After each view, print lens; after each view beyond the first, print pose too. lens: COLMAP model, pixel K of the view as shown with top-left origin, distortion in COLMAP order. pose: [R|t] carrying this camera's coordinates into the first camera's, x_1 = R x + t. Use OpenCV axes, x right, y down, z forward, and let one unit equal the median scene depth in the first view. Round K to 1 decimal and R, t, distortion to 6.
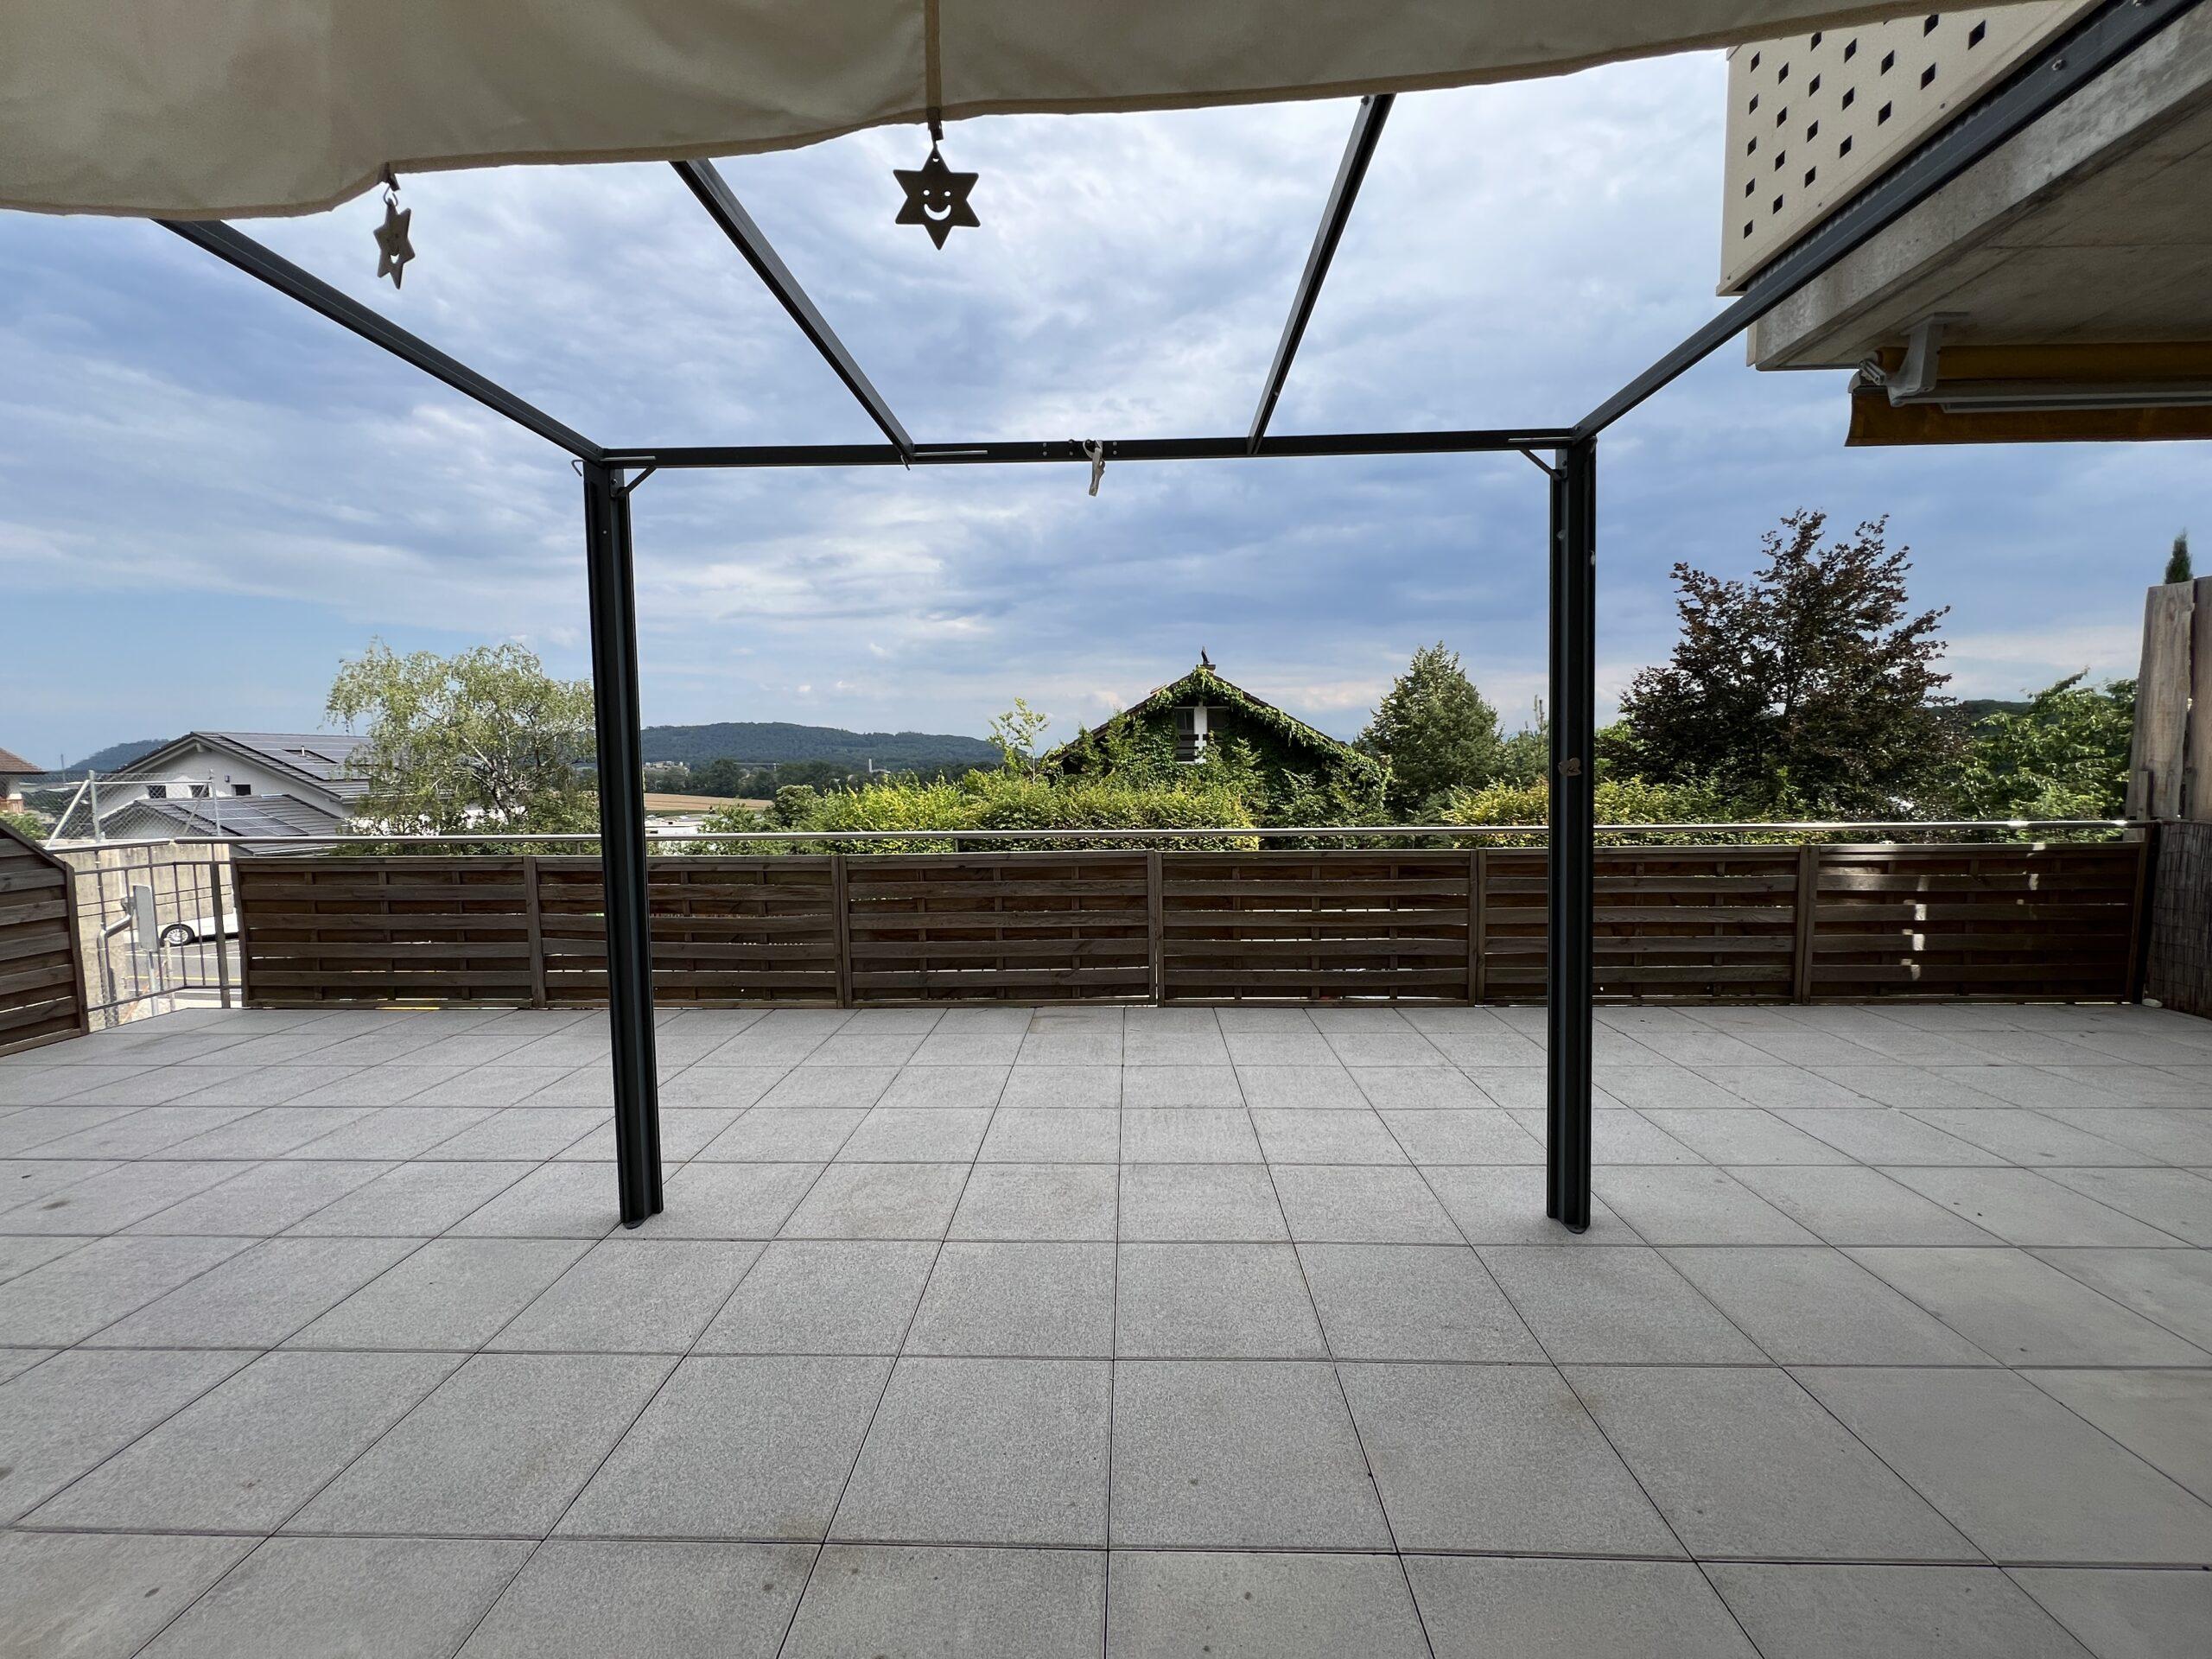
lens RADIAL K [[898.2, 0, 1107.6], [0, 898.2, 825.2], [0, 0, 1]] dist [-0.003633, 0.000250]
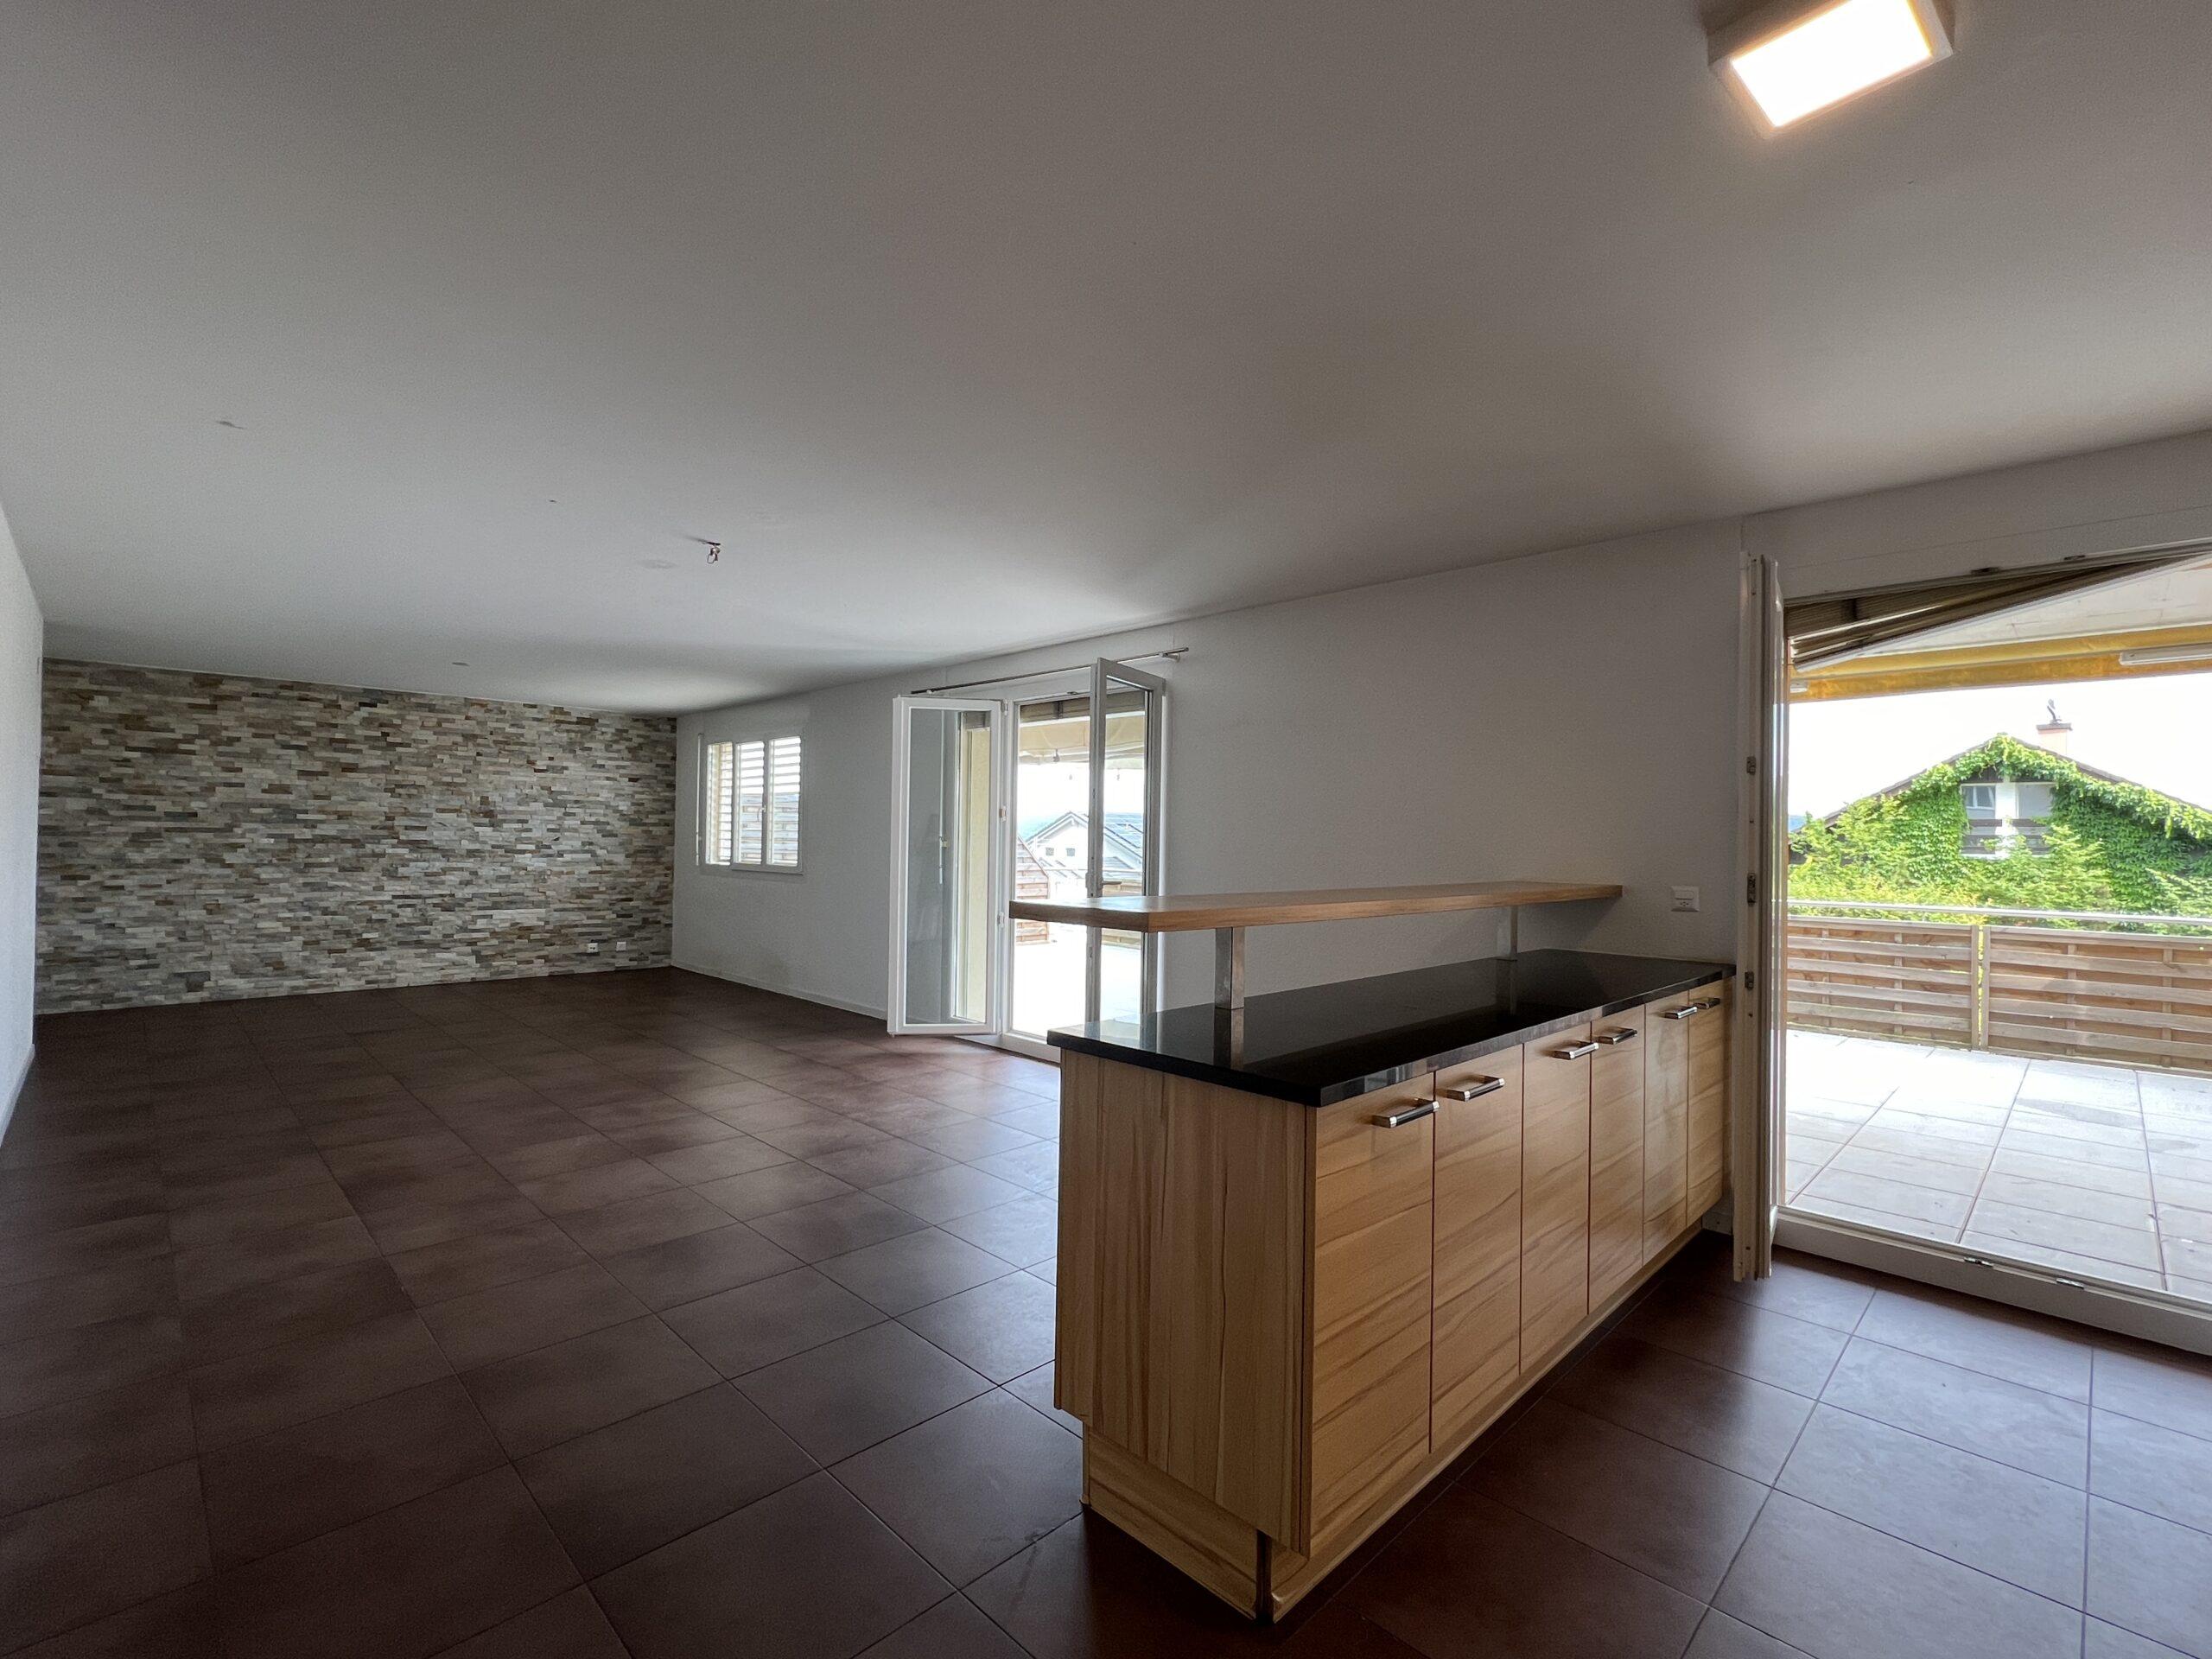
lens RADIAL K [[989.9, 0, 1101.3], [0, 989.9, 833.1], [0, 0, 1]] dist [0.000321, 0.000002]
pose [[0.727558, 0.017812, -0.685815, 0.846721], [-0.071632, 0.996171, -0.050119, 0.052362], [0.682296, 0.085591, 0.726048, -0.917571]]
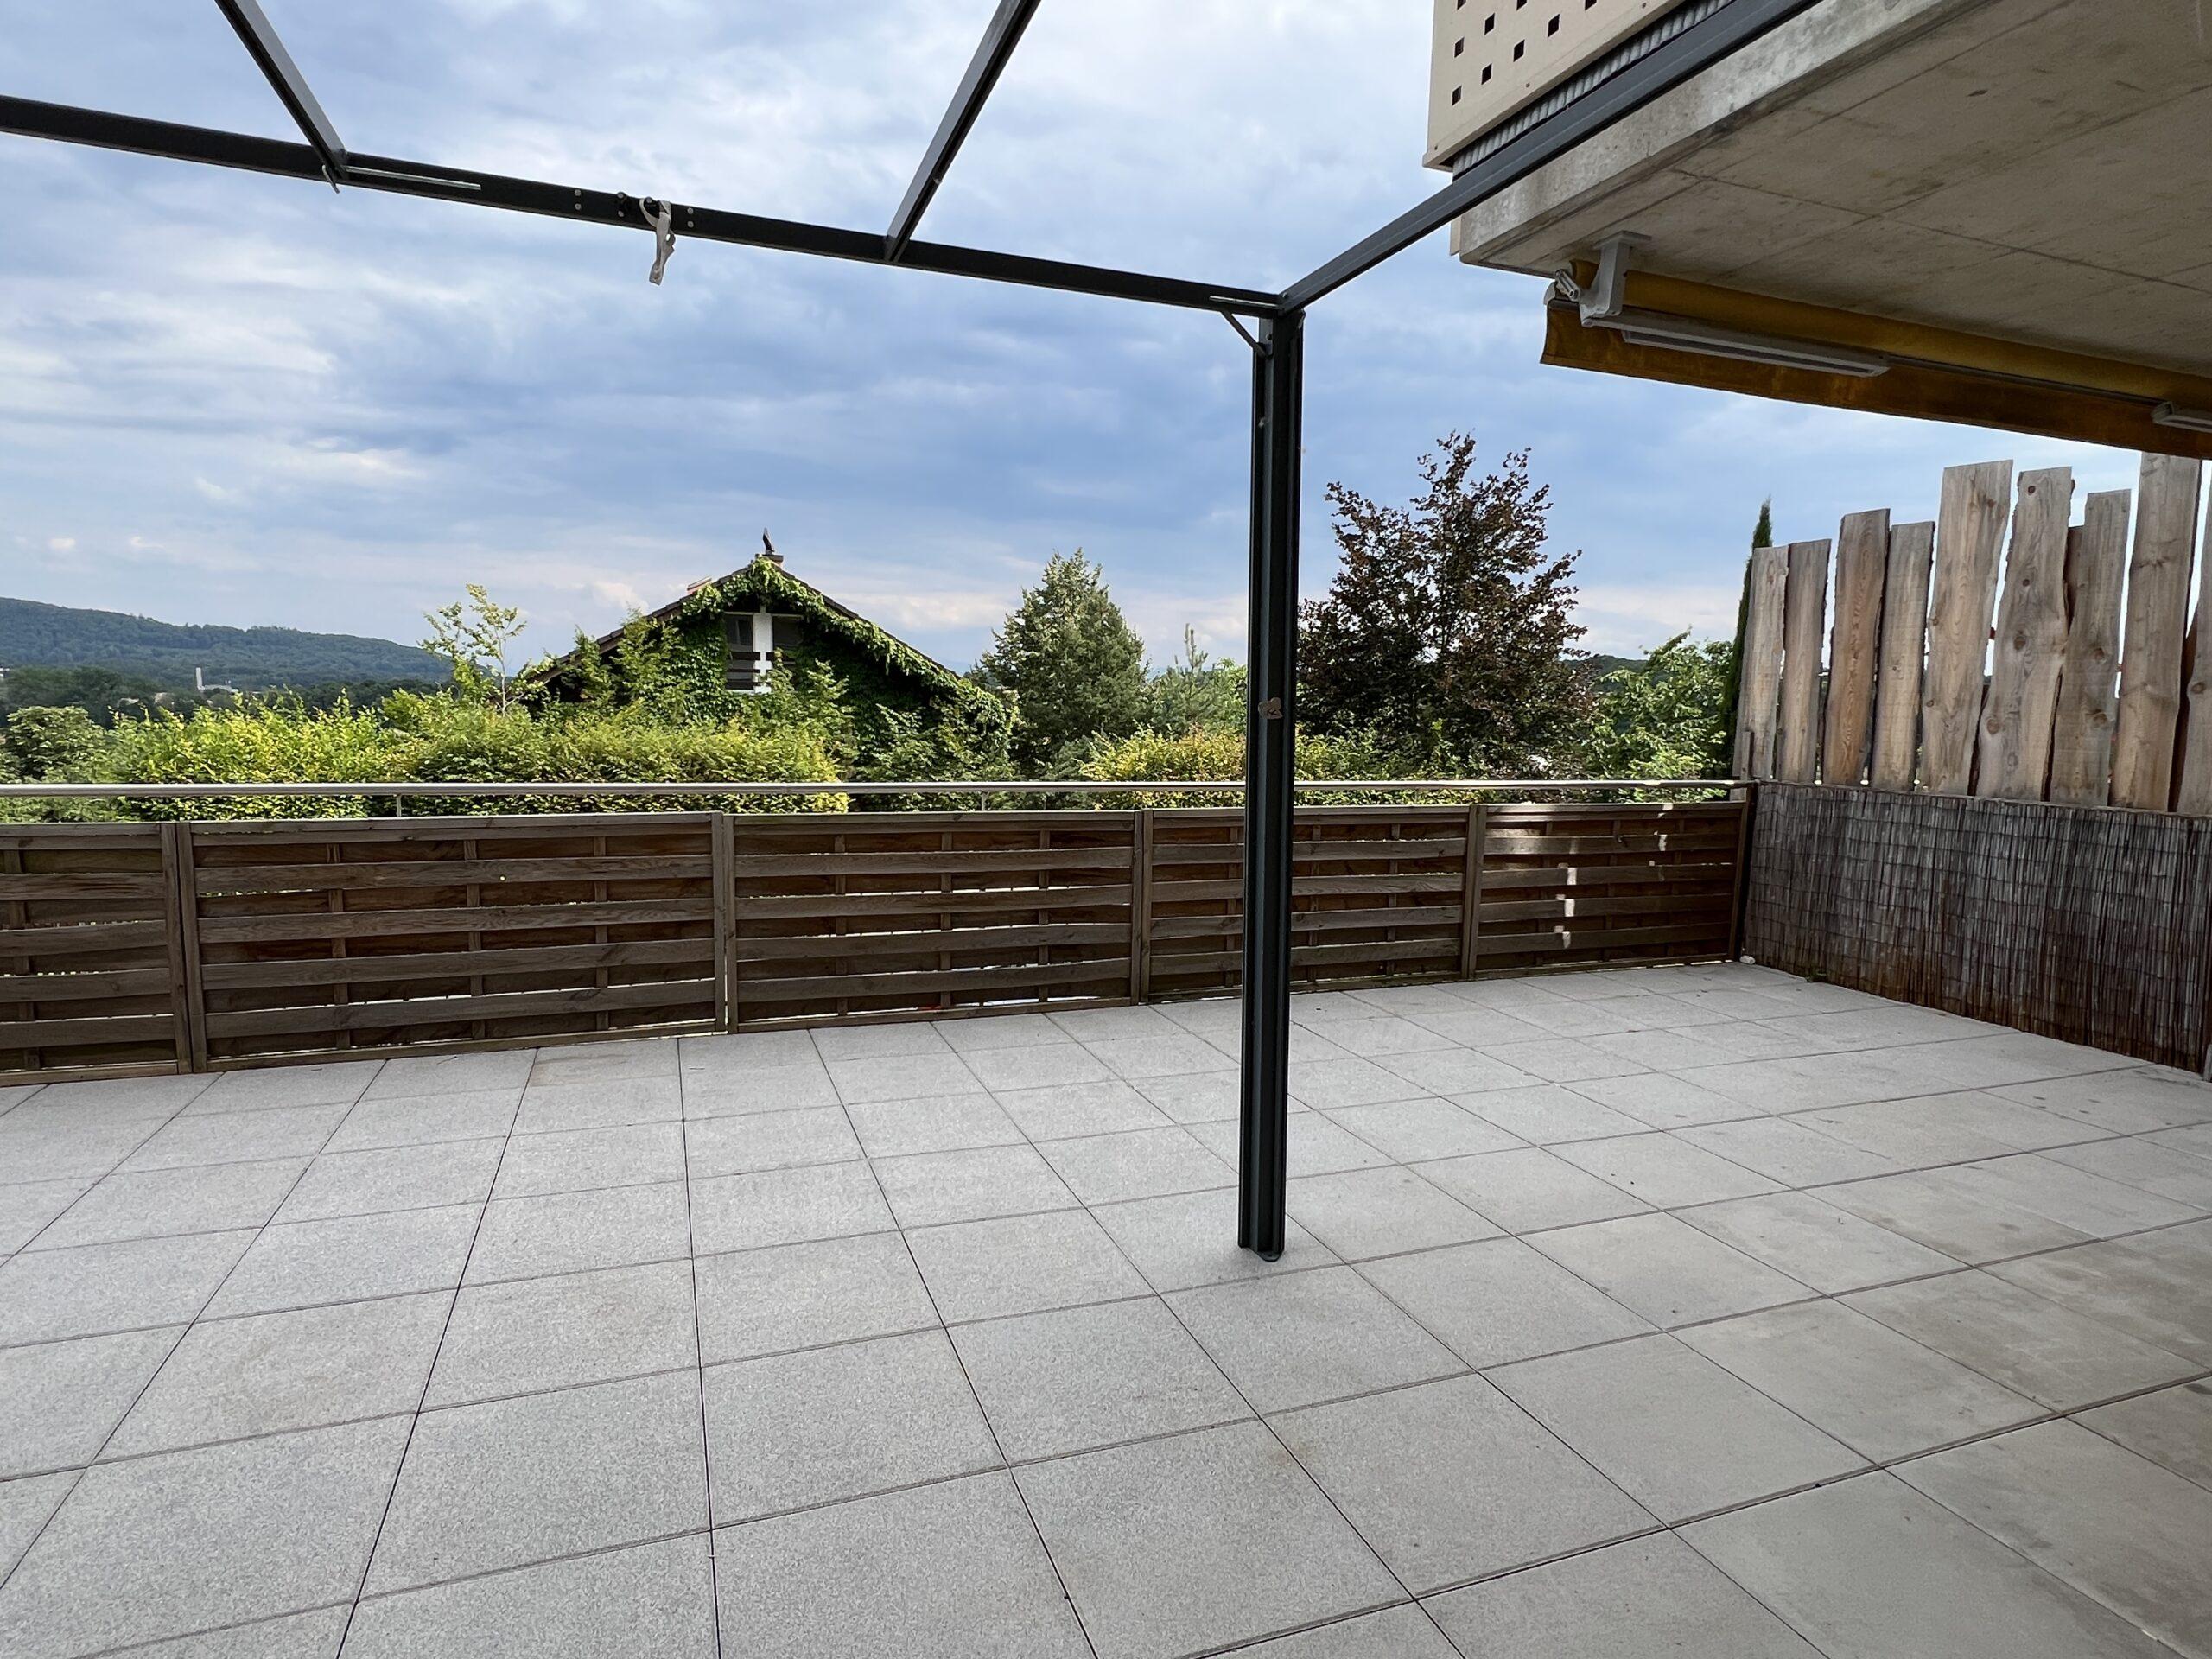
lens RADIAL K [[1207.2, 0, 1115.1], [0, 1207.2, 828.7], [0, 0, 1]] dist [-0.003167, 0.000072]
pose [[0.924826, -0.008043, 0.380304, -0.022851], [-0.006986, 0.999249, 0.038121, 0.002163], [-0.380325, -0.037912, 0.924076, 0.009033]]
